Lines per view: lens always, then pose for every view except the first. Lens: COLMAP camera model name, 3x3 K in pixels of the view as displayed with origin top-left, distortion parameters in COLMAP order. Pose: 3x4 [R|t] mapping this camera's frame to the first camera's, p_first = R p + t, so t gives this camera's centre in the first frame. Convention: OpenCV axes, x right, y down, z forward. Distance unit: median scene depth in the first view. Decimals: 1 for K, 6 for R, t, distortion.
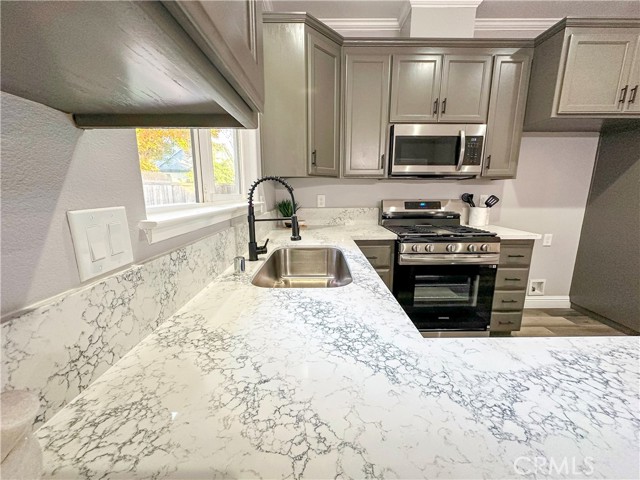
lens RADIAL K [[255.7, 0, 322.2], [0, 255.7, 239.0], [0, 0, 1]] dist [-0.000822, -0.000076]
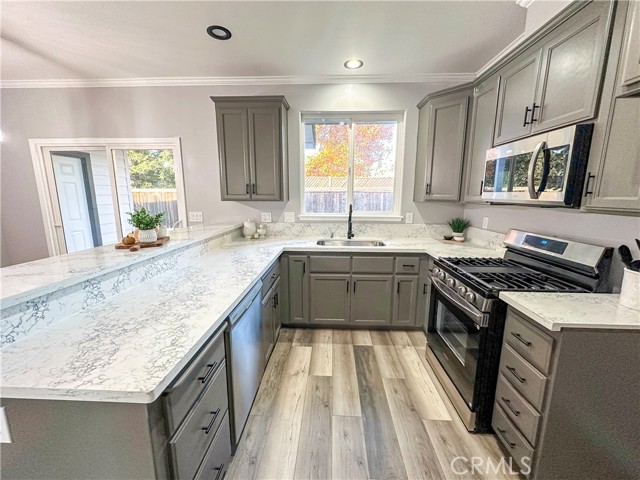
lens RADIAL K [[260.5, 0, 320.0], [0, 260.5, 240.0], [0, 0, 1]] dist [-0.000955, -0.000059]
pose [[-0.059342, 0.175561, -0.982678, 1.292121], [-0.185504, 0.965327, 0.183663, -0.181267], [0.980850, 0.193190, -0.024717, 0.464274]]
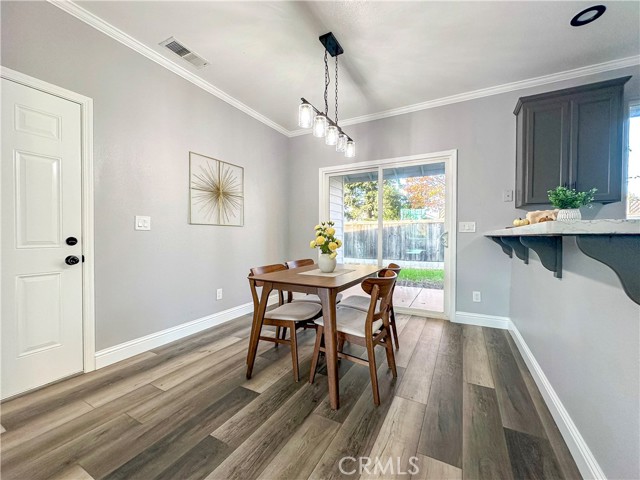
lens RADIAL K [[258.9, 0, 318.6], [0, 258.9, 237.7], [0, 0, 1]] dist [-0.001112, -0.000128]
pose [[-0.490549, 0.009248, -0.871364, 1.482655], [-0.164239, 0.981042, 0.102873, 0.149142], [0.855796, 0.193577, -0.479731, -0.318126]]
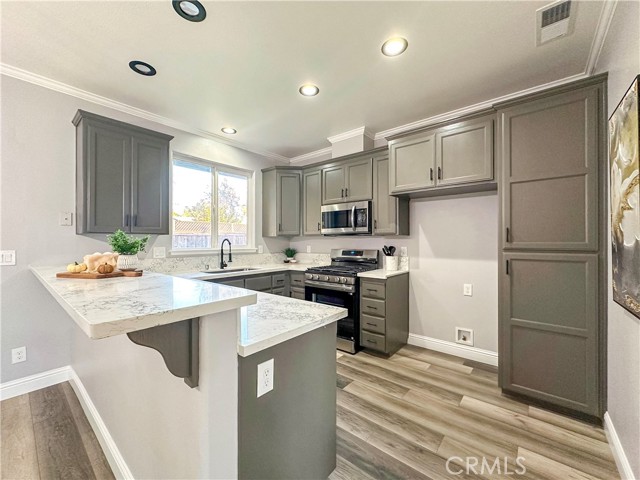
lens RADIAL K [[263.1, 0, 320.0], [0, 263.1, 240.0], [0, 0, 1]] dist [-0.000877, -0.000157]
pose [[0.762718, -0.003527, -0.646722, 1.394201], [-0.116920, 0.982756, -0.143251, 0.036142], [0.636075, 0.184875, 0.749153, -0.298624]]
